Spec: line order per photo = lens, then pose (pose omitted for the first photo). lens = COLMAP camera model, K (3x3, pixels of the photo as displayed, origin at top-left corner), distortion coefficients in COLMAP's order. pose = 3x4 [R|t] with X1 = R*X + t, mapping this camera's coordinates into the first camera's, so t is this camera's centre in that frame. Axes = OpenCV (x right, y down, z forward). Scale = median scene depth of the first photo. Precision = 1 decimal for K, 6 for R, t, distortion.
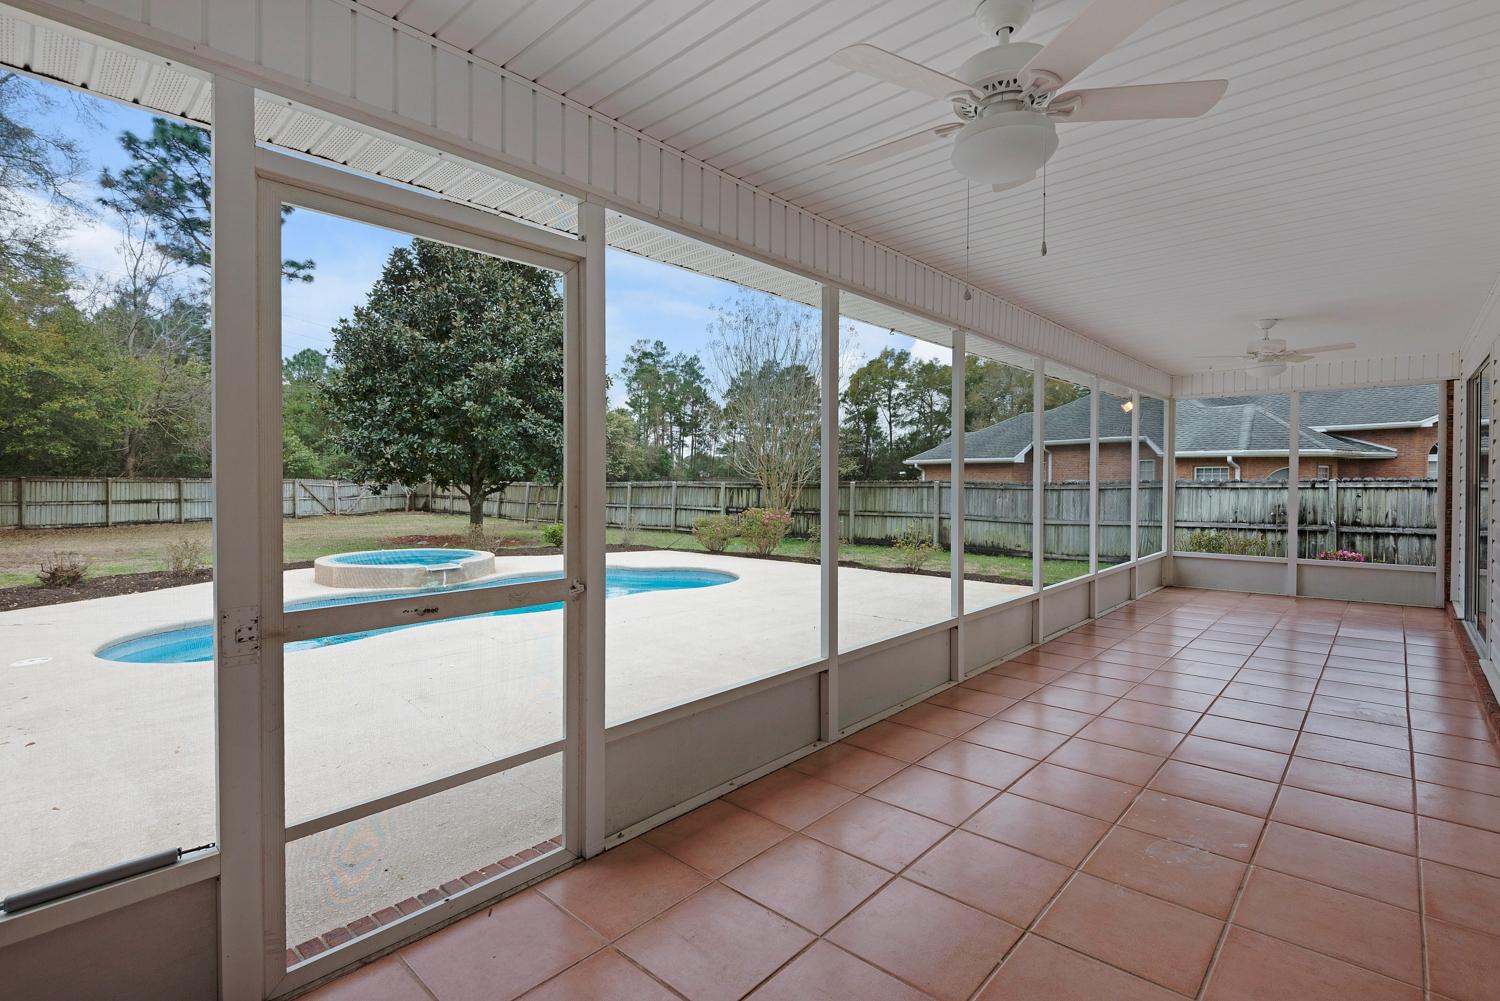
lens RADIAL K [[706.0, 0, 732.1], [0, 706.0, 478.6], [0, 0, 1]] dist [0.001245, -0.002429]
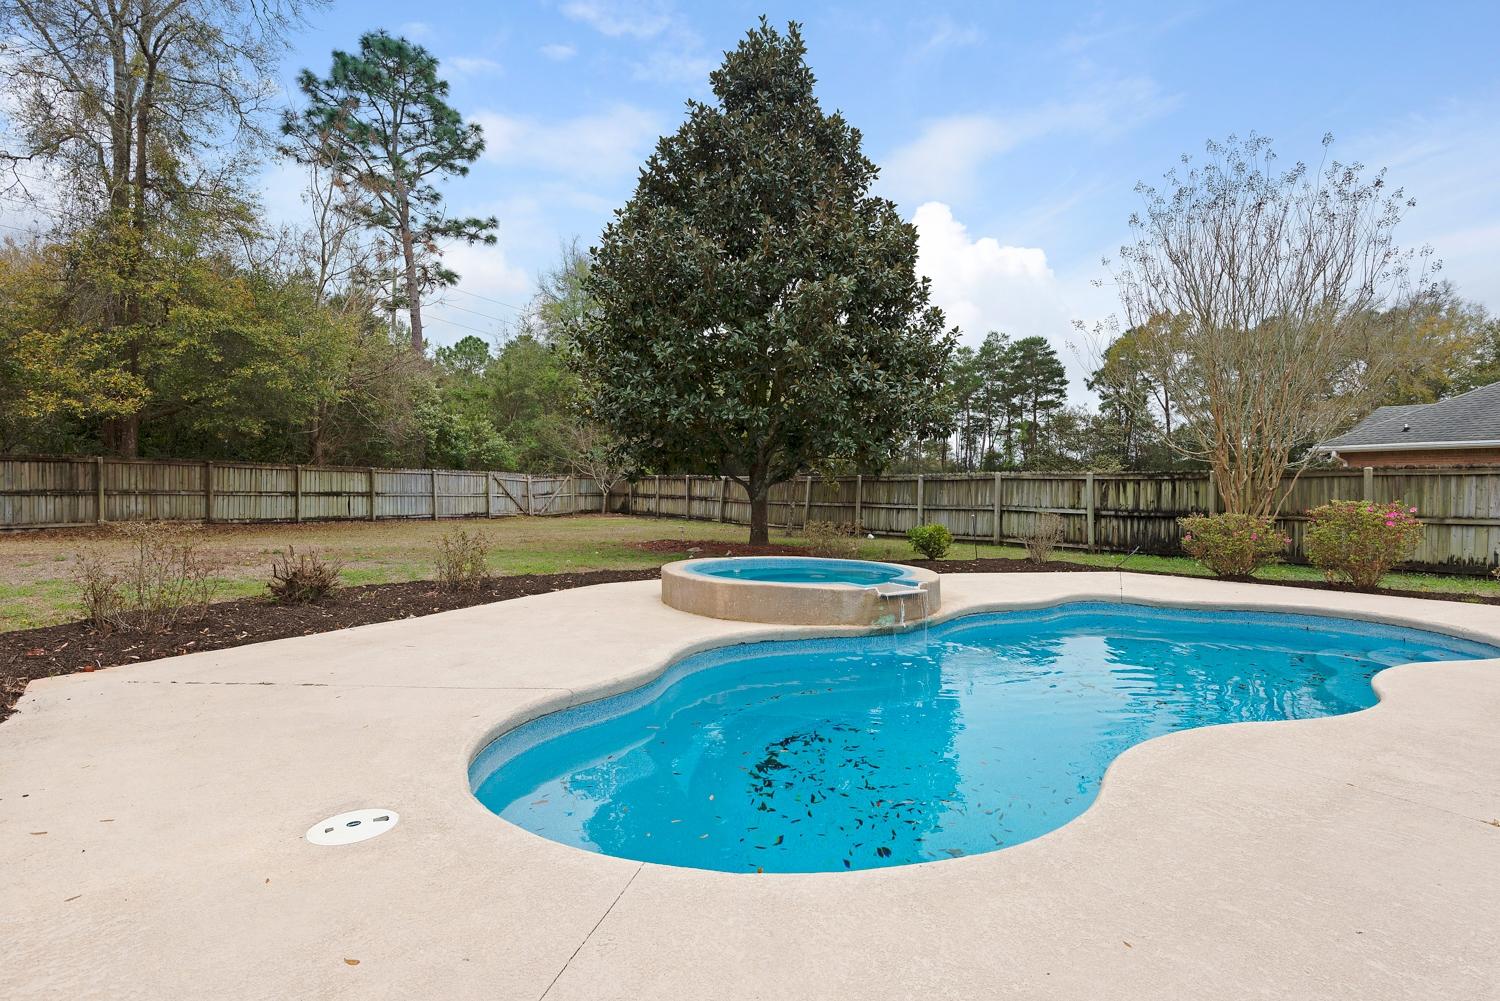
lens RADIAL K [[815.3, 0, 747.4], [0, 815.3, 489.3], [0, 0, 1]] dist [0.030964, -0.009436]
pose [[0.980577, 0.006776, -0.196017, -0.155946], [-0.005766, 0.999967, 0.005724, 0.017483], [0.196049, -0.004483, 0.980584, 0.136239]]
